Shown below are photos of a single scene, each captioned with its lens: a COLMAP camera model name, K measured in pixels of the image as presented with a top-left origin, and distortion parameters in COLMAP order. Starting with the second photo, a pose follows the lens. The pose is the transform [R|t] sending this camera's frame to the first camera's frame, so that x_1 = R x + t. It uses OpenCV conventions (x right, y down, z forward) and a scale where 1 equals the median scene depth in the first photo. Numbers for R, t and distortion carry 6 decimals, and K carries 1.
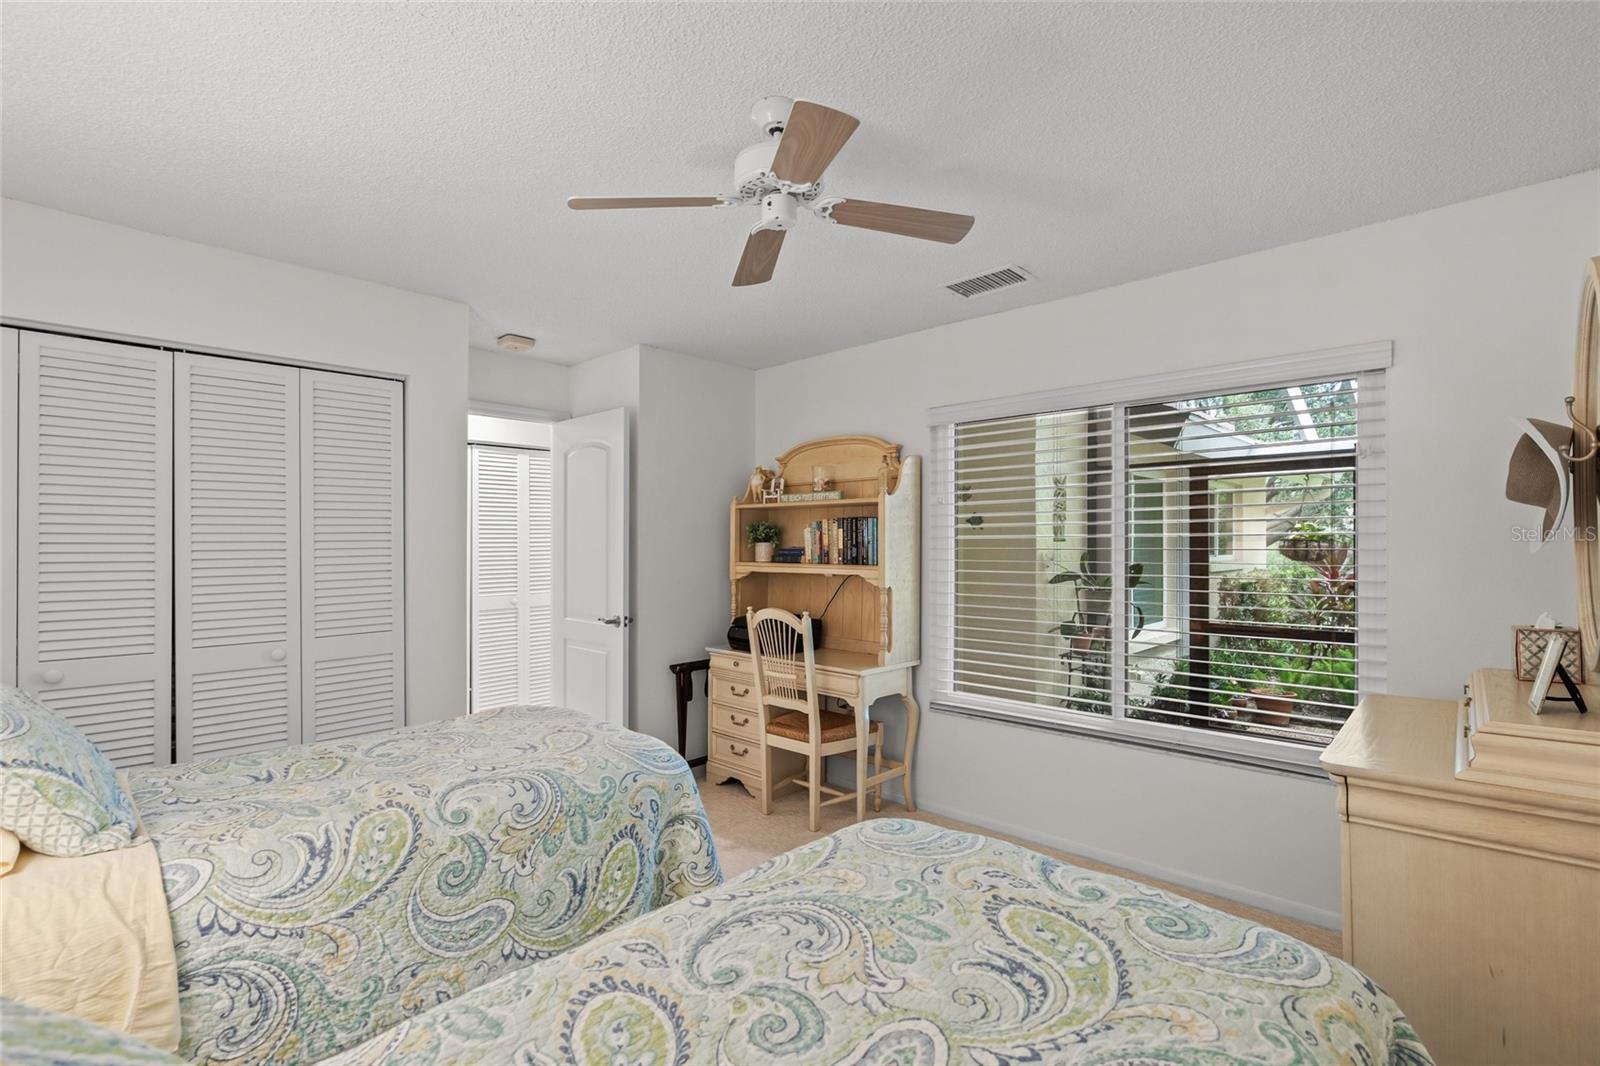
lens RADIAL K [[733.1, 0, 807.8], [0, 733.1, 539.5], [0, 0, 1]] dist [-0.010637, 0.000922]
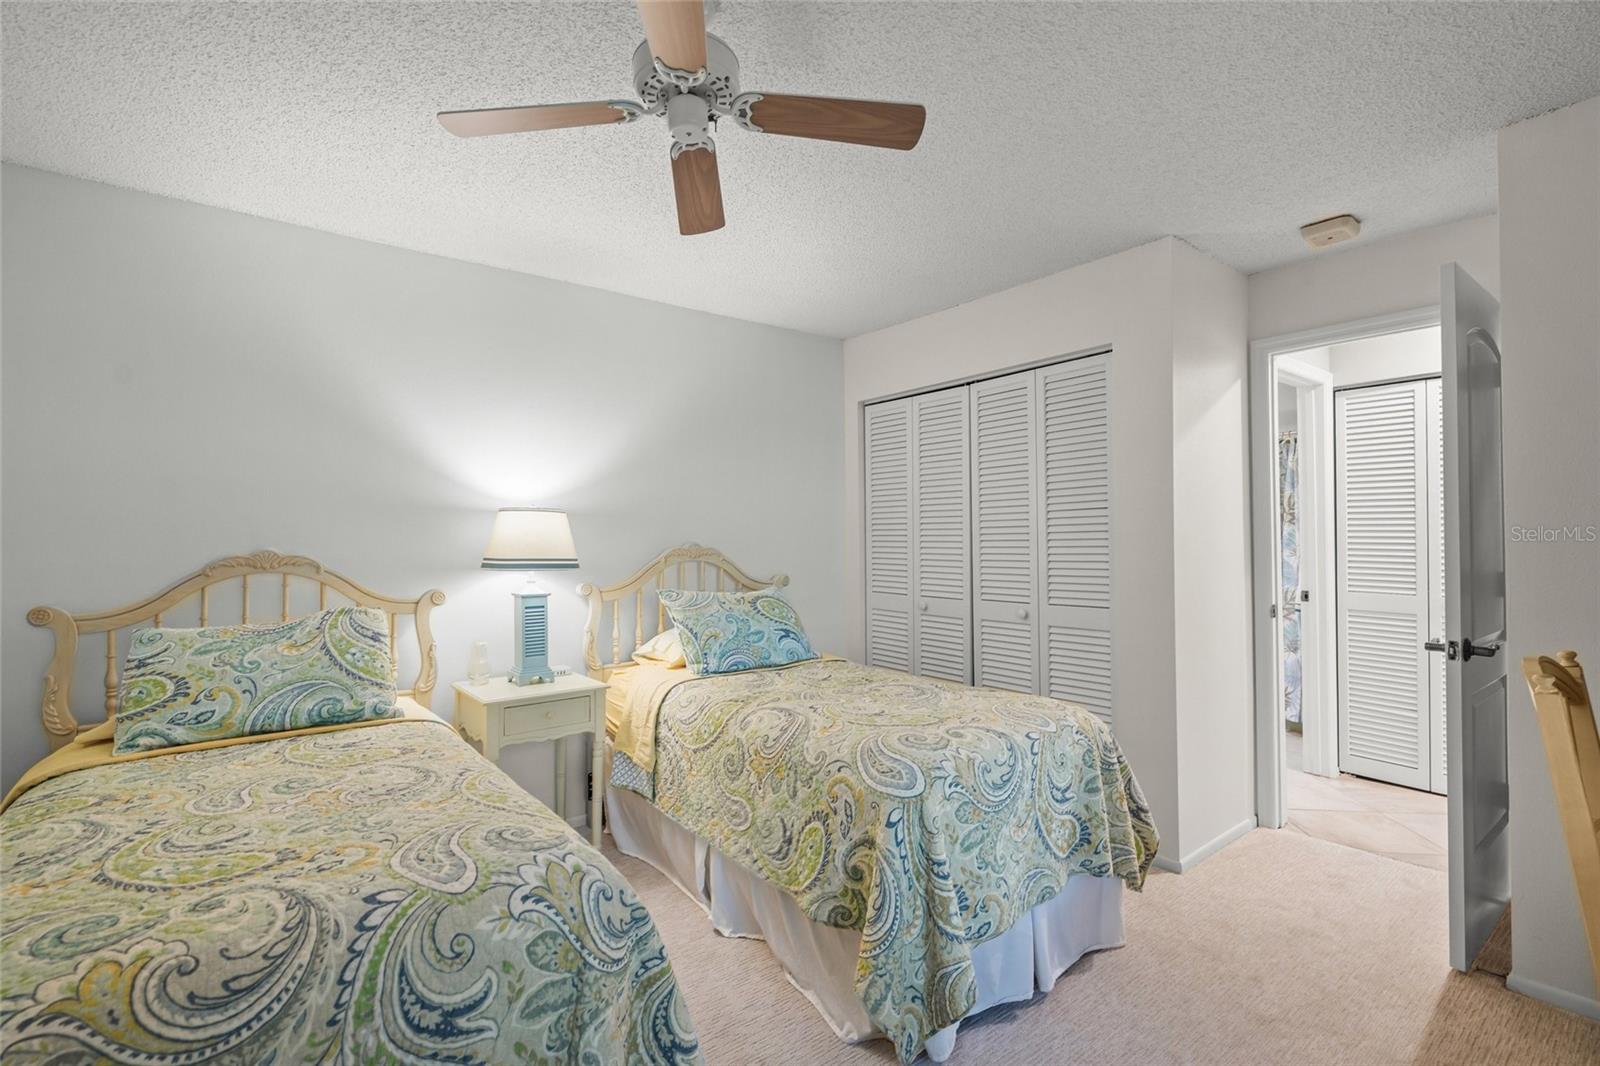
lens RADIAL K [[733.1, 0, 807.5], [0, 733.1, 531.3], [0, 0, 1]] dist [-0.010637, 0.000922]
pose [[-0.153486, -0.006205, -0.988131, 0.775472], [0.014616, 0.999857, -0.008548, 0.041324], [0.988043, -0.015754, -0.153374, 1.260966]]
